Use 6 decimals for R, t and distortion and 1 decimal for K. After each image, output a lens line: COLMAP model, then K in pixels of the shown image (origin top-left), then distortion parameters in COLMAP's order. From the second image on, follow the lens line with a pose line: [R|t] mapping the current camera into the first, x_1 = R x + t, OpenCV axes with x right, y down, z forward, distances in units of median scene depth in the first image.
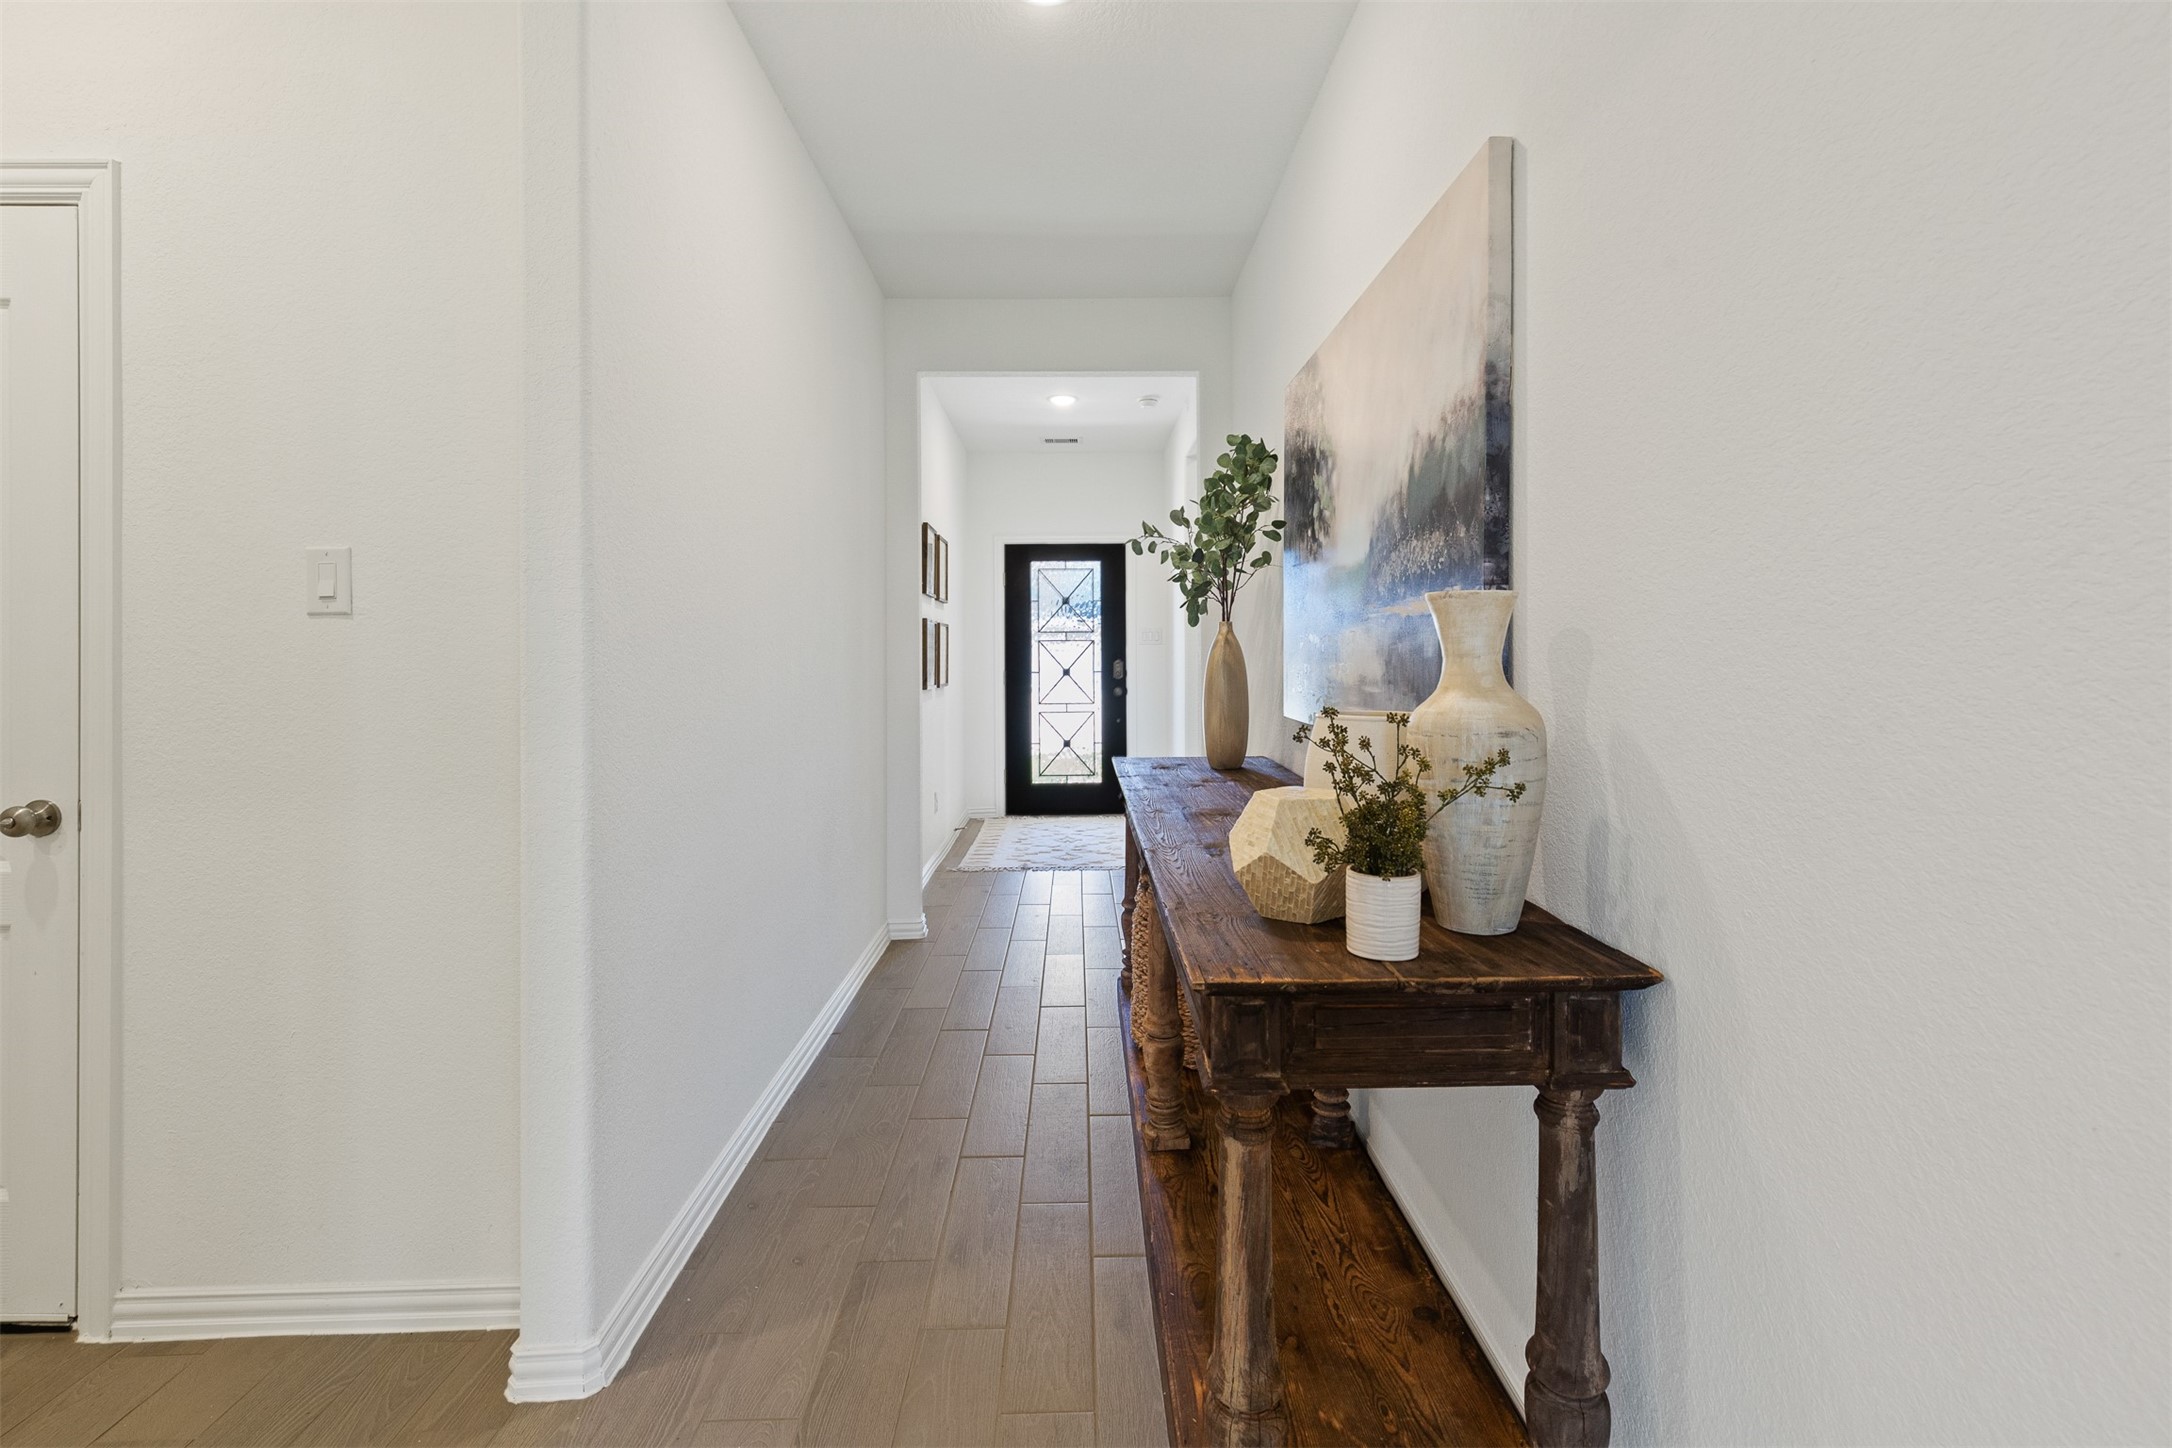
lens RADIAL K [[996.5, 0, 1091.4], [0, 996.5, 652.4], [0, 0, 1]] dist [0.009065, -0.000020]
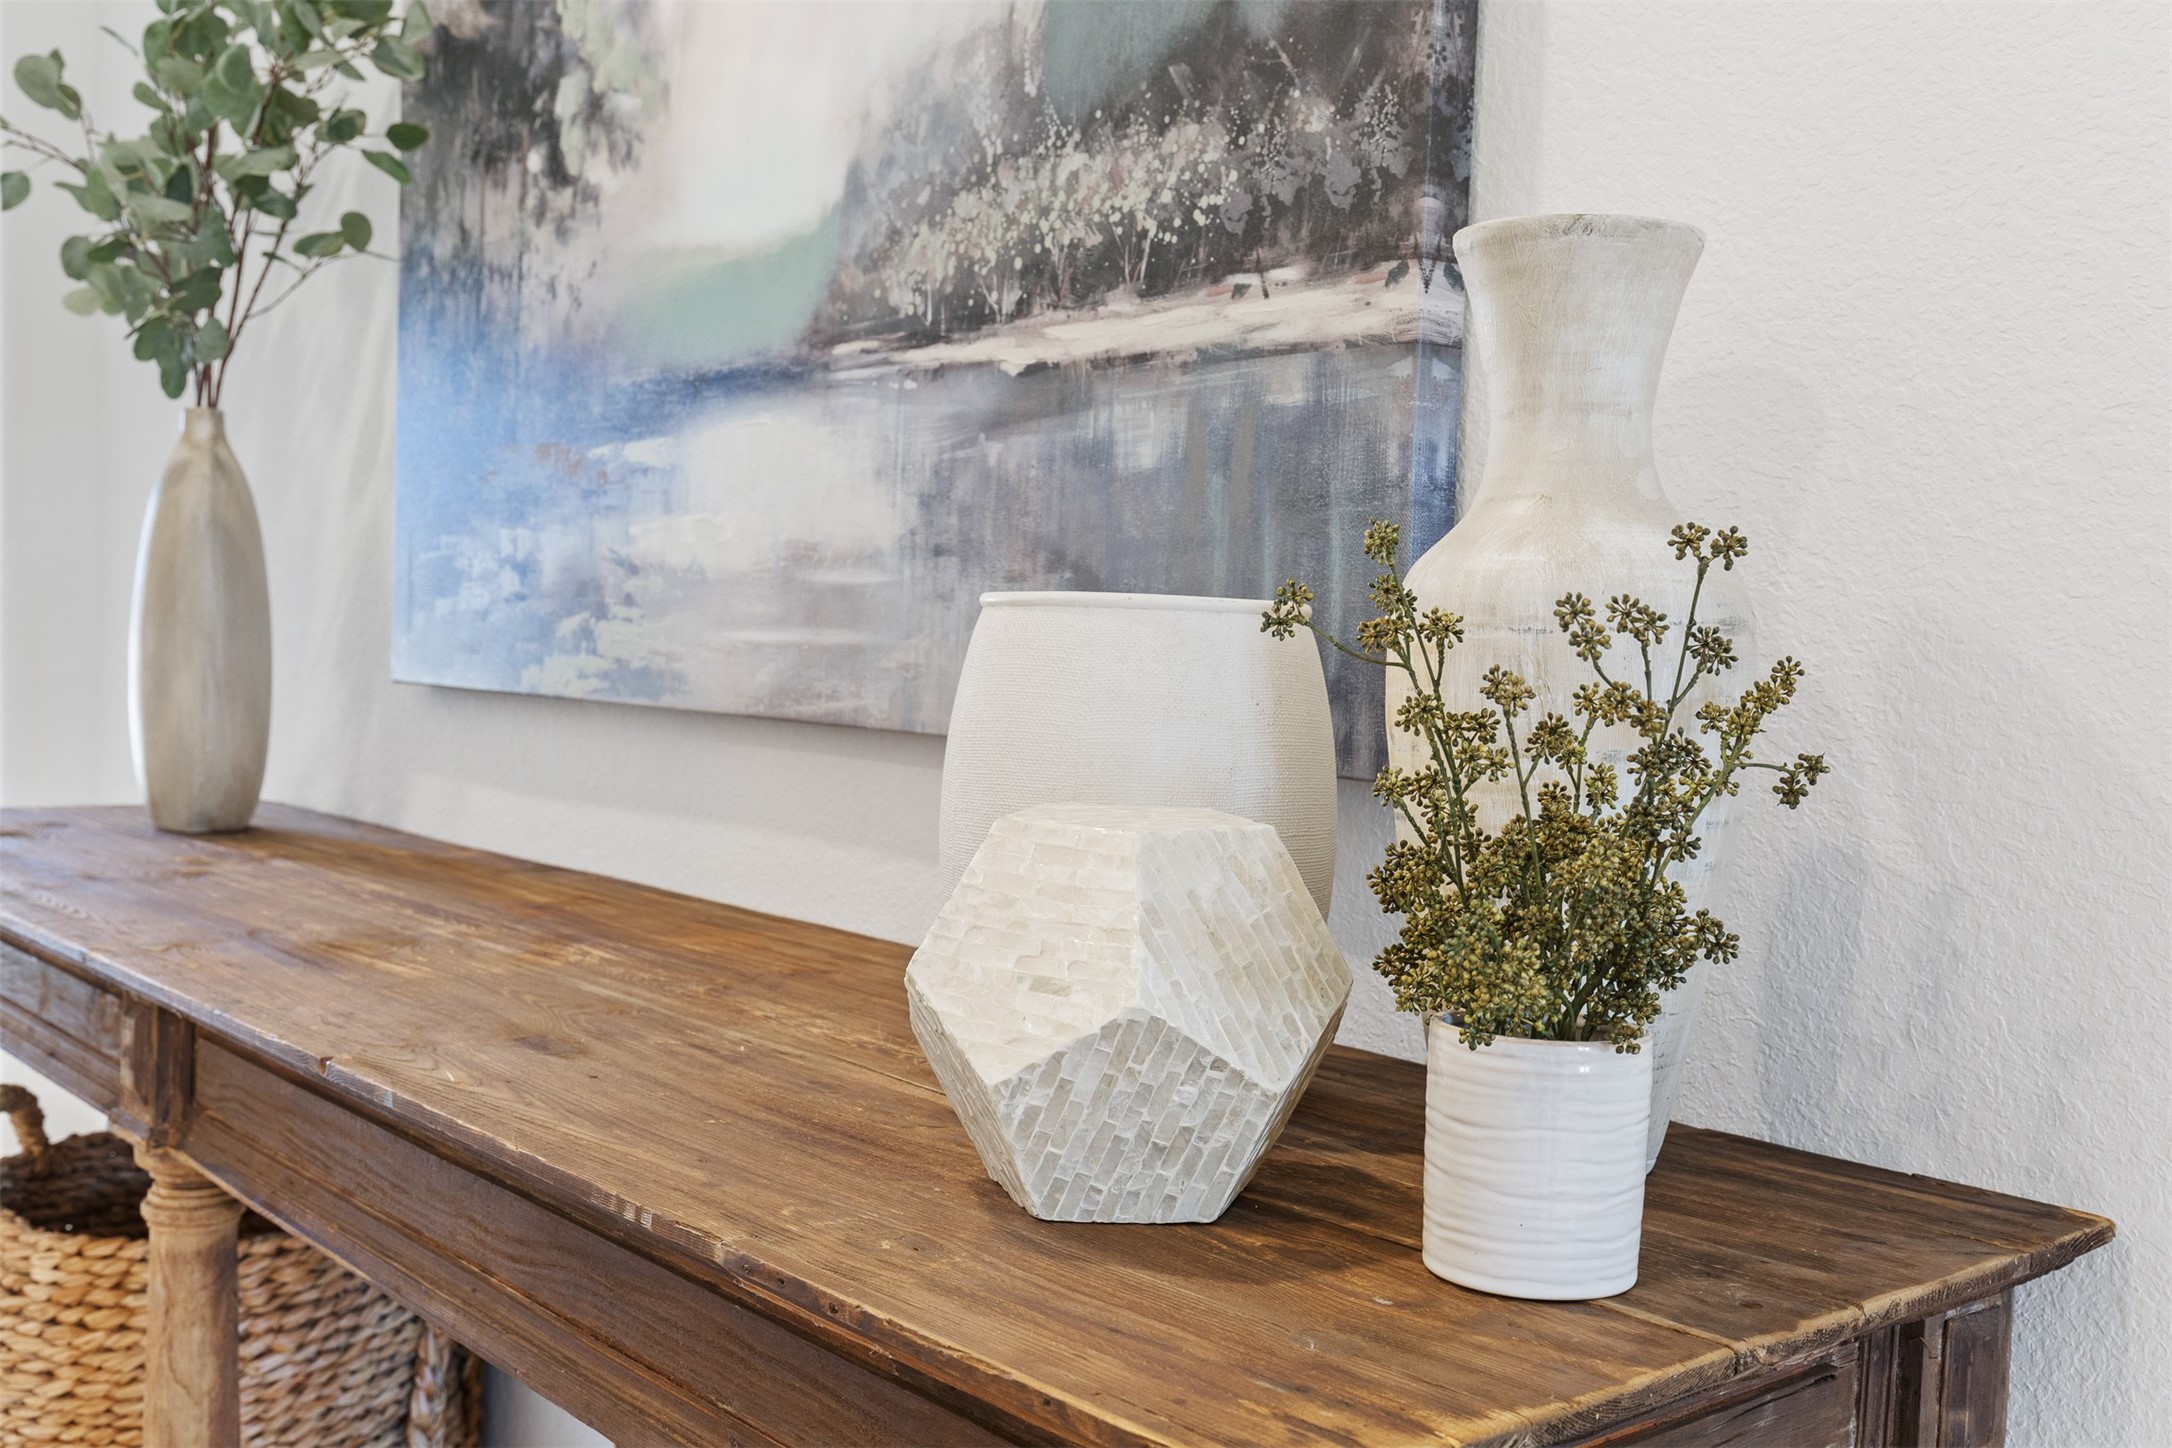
lens RADIAL K [[2166.8, 0, 1086.4], [0, 2166.8, 771.7], [0, 0, 1]] dist [0.012470, 0.004735]
pose [[0.776567, -0.009472, 0.629963, -0.212389], [-0.036313, 0.997552, 0.059763, 0.079308], [-0.628987, -0.069286, 0.774322, 0.440952]]
